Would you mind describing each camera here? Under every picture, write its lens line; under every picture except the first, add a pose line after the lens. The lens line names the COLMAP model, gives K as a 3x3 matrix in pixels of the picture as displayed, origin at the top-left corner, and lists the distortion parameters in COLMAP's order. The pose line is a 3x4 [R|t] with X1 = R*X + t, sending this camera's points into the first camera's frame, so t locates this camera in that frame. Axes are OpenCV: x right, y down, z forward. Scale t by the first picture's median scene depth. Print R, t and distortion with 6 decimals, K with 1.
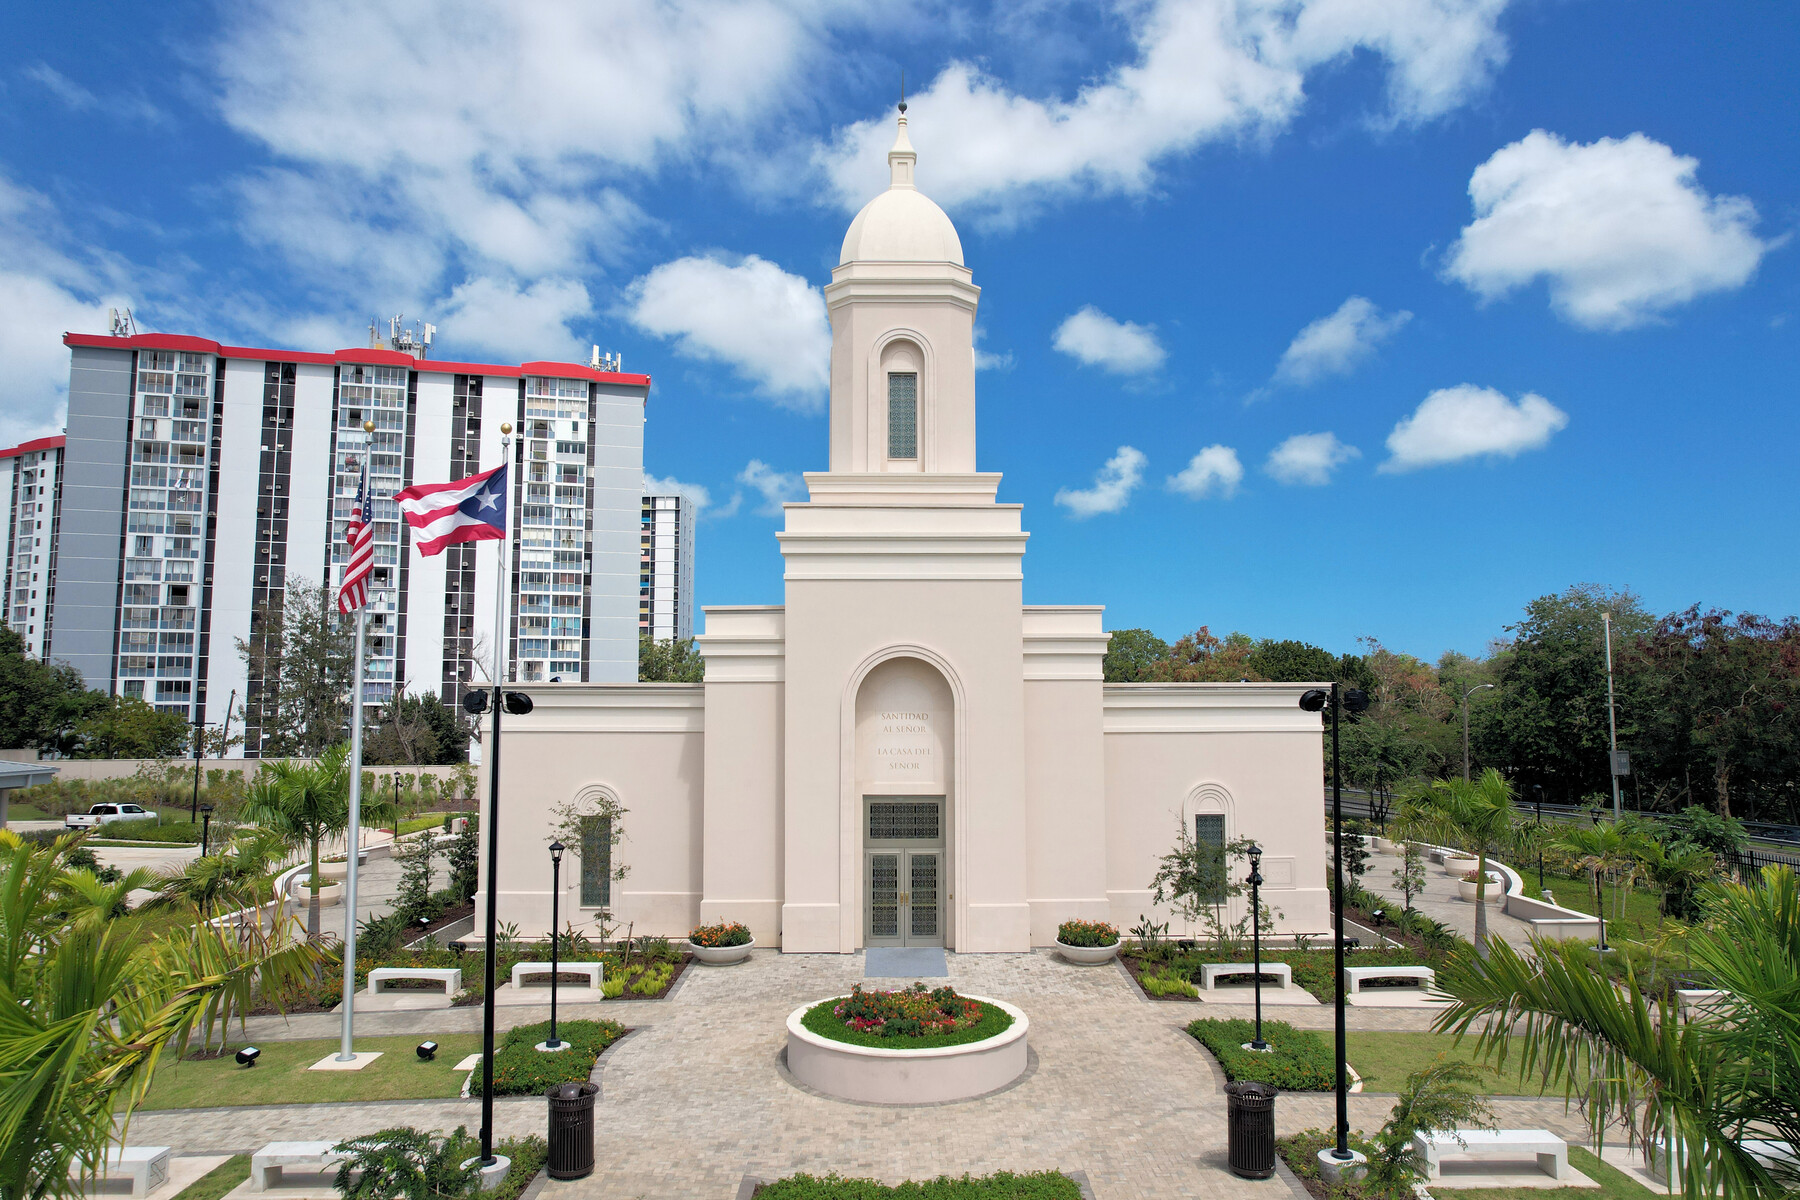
lens RADIAL K [[1164.9, 0, 908.2], [0, 1164.9, 595.1], [0, 0, 1]] dist [-0.076873, 0.077874]
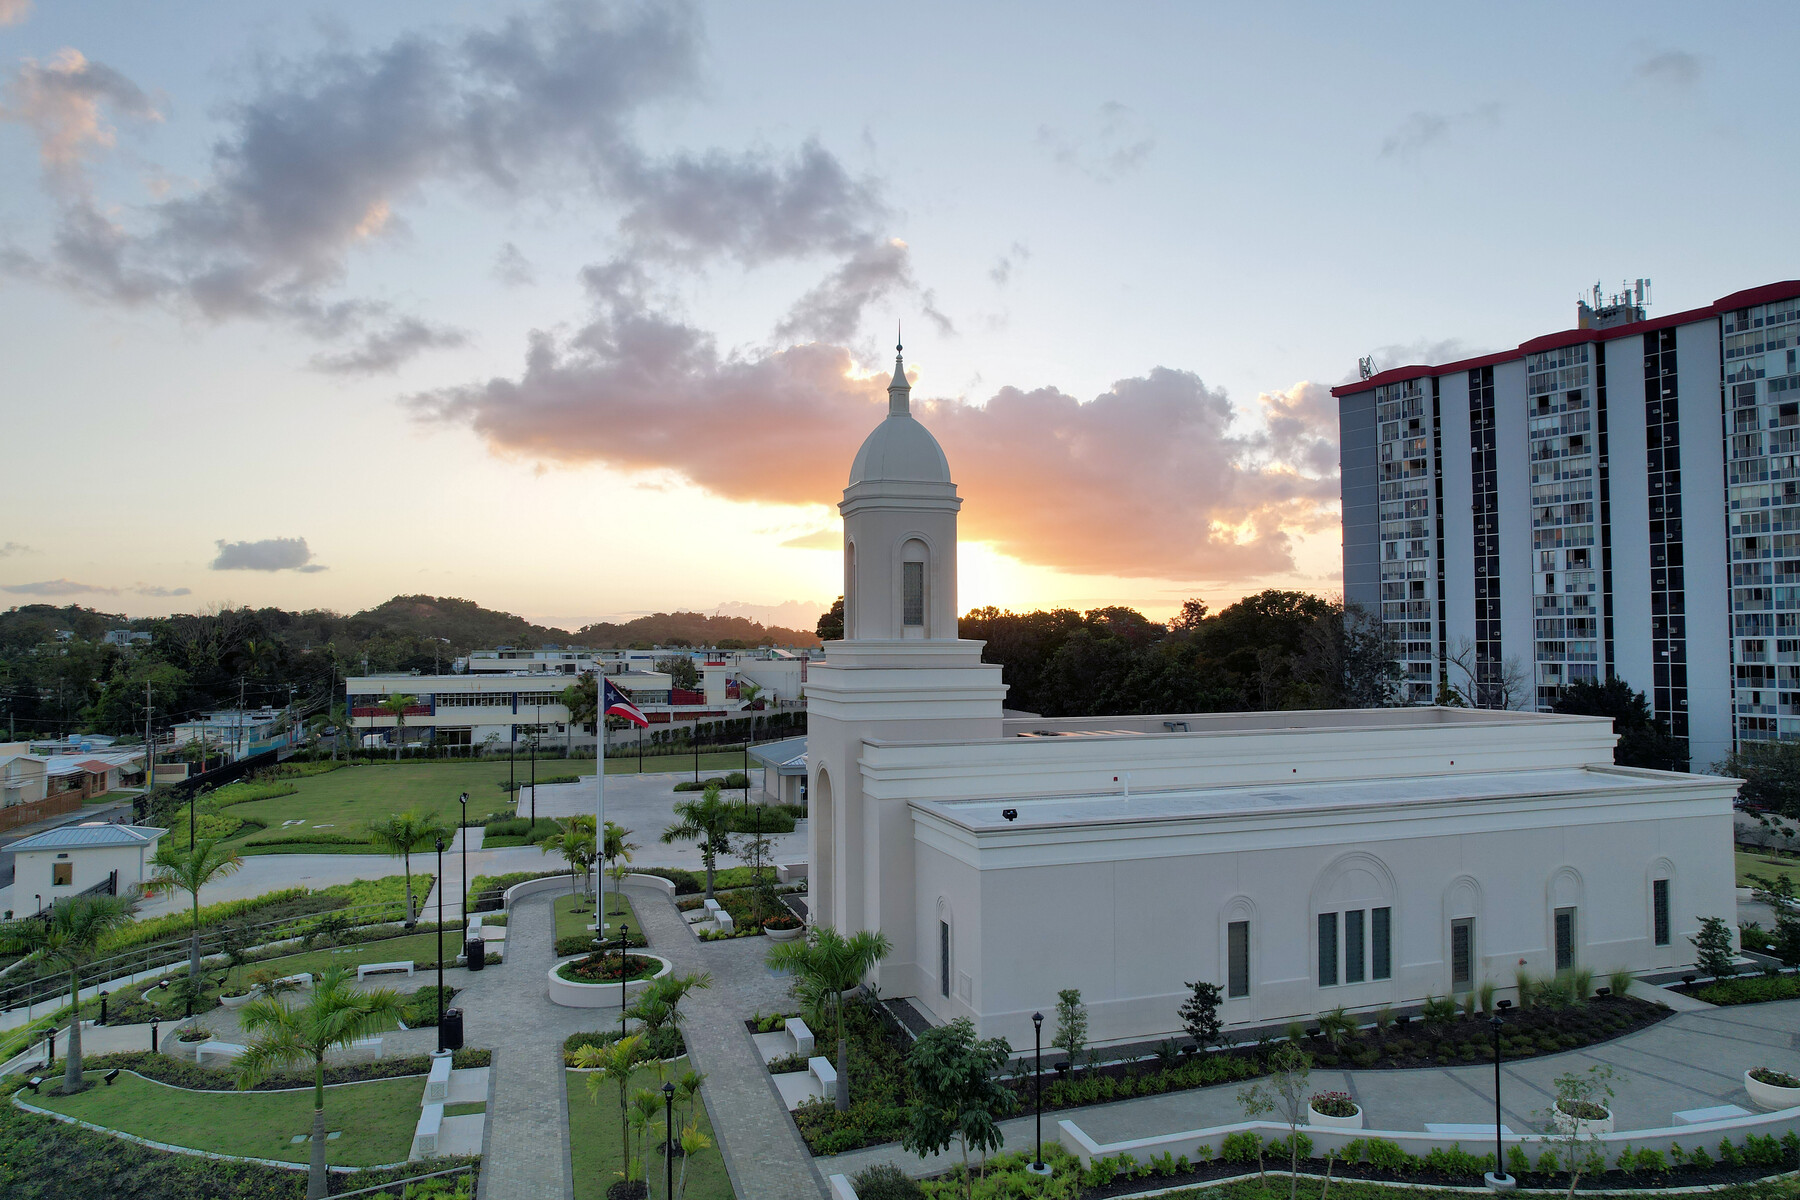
lens RADIAL K [[1164.9, 0, 908.2], [0, 1164.9, 595.1], [0, 0, 1]] dist [-0.076873, 0.077874]
pose [[0.291021, -0.041524, -0.955815, 0.336057], [0.102938, 0.994617, -0.011868, -0.034260], [0.951163, -0.094936, 0.293729, 0.154967]]
